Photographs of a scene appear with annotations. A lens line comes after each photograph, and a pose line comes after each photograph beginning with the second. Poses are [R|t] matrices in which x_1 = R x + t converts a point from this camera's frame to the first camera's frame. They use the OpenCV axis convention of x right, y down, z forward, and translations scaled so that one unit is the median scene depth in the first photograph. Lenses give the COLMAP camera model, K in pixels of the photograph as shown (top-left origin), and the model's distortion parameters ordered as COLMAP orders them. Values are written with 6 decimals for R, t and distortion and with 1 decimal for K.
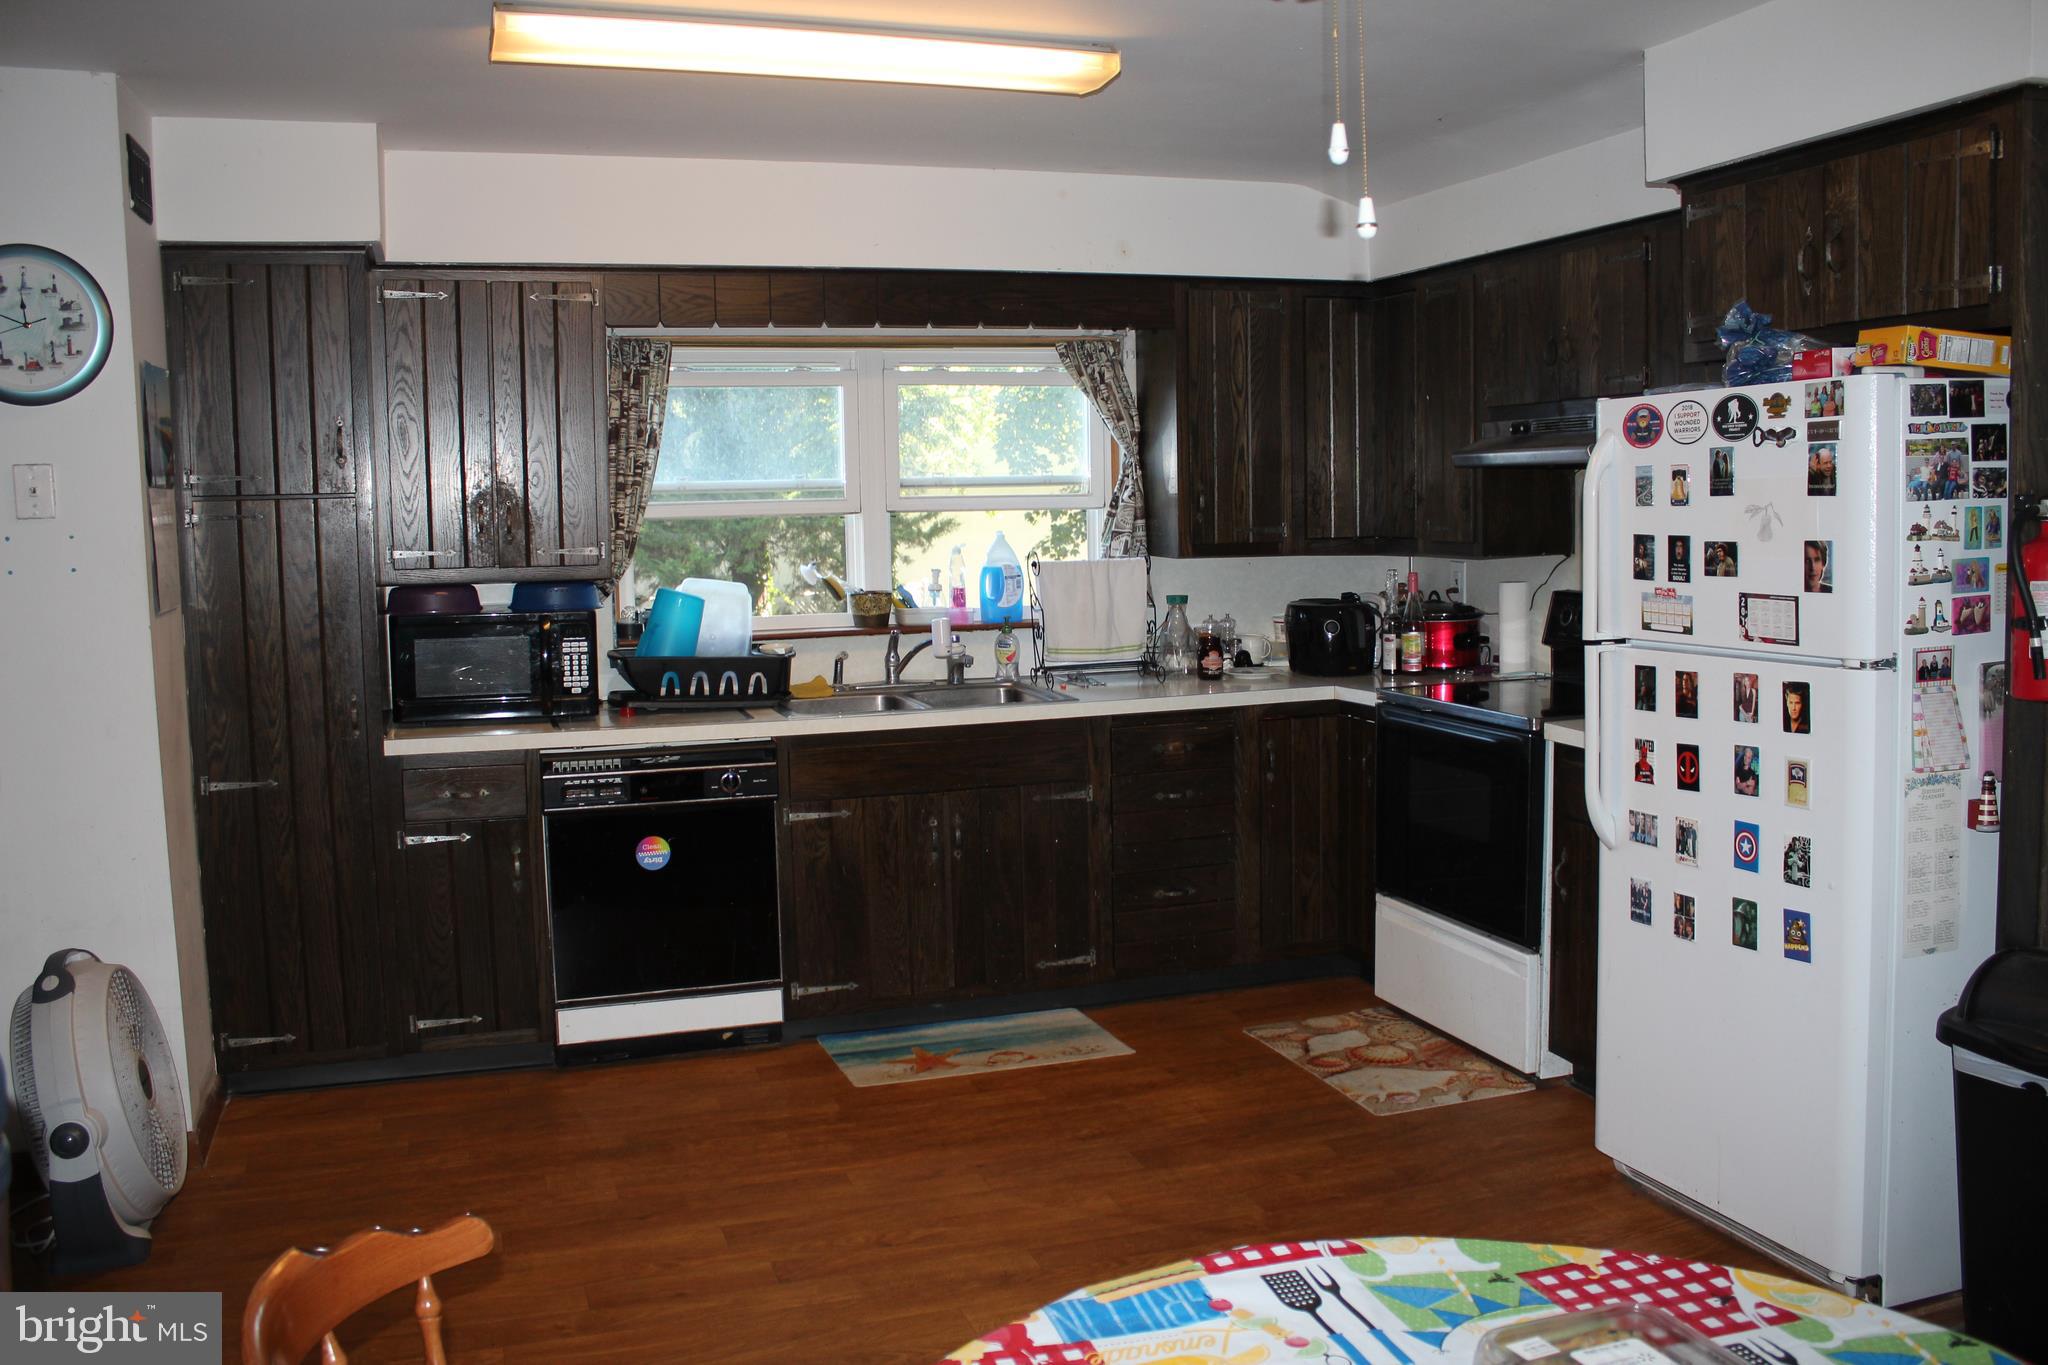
lens RADIAL K [[1768.7, 0, 1029.8], [0, 1768.7, 671.3], [0, 0, 1]] dist [-0.153978, 0.148172]
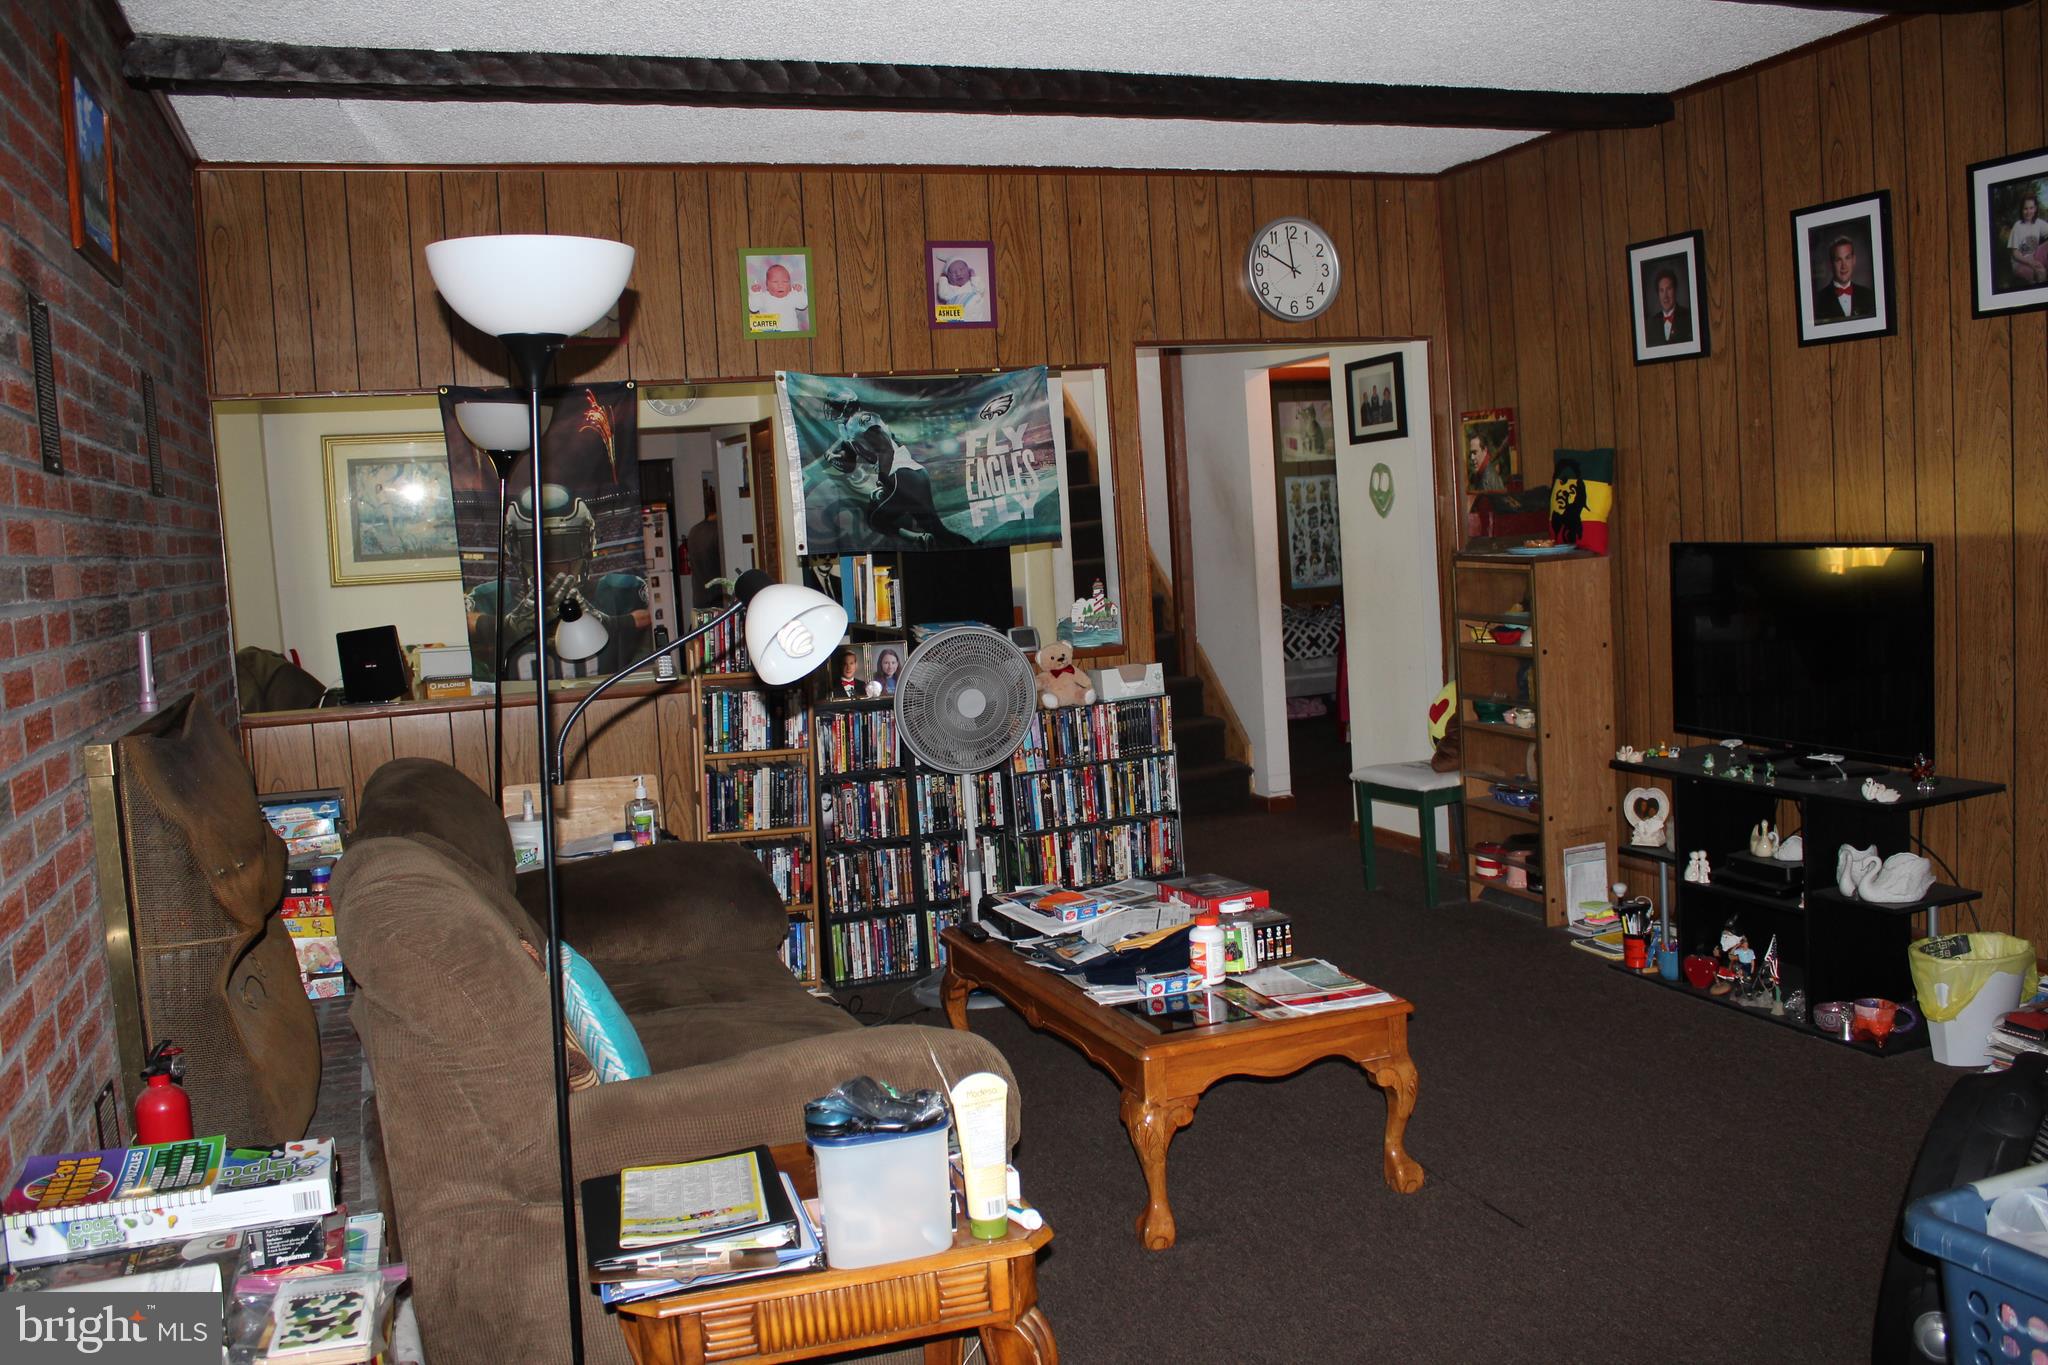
lens RADIAL K [[1768.7, 0, 1029.8], [0, 1768.7, 671.3], [0, 0, 1]] dist [-0.153978, 0.148172]
pose [[-0.037756, -0.058120, 0.997595, -4.034885], [0.154024, 0.986039, 0.063276, 0.105960], [-0.987345, 0.156043, -0.028277, 0.141858]]
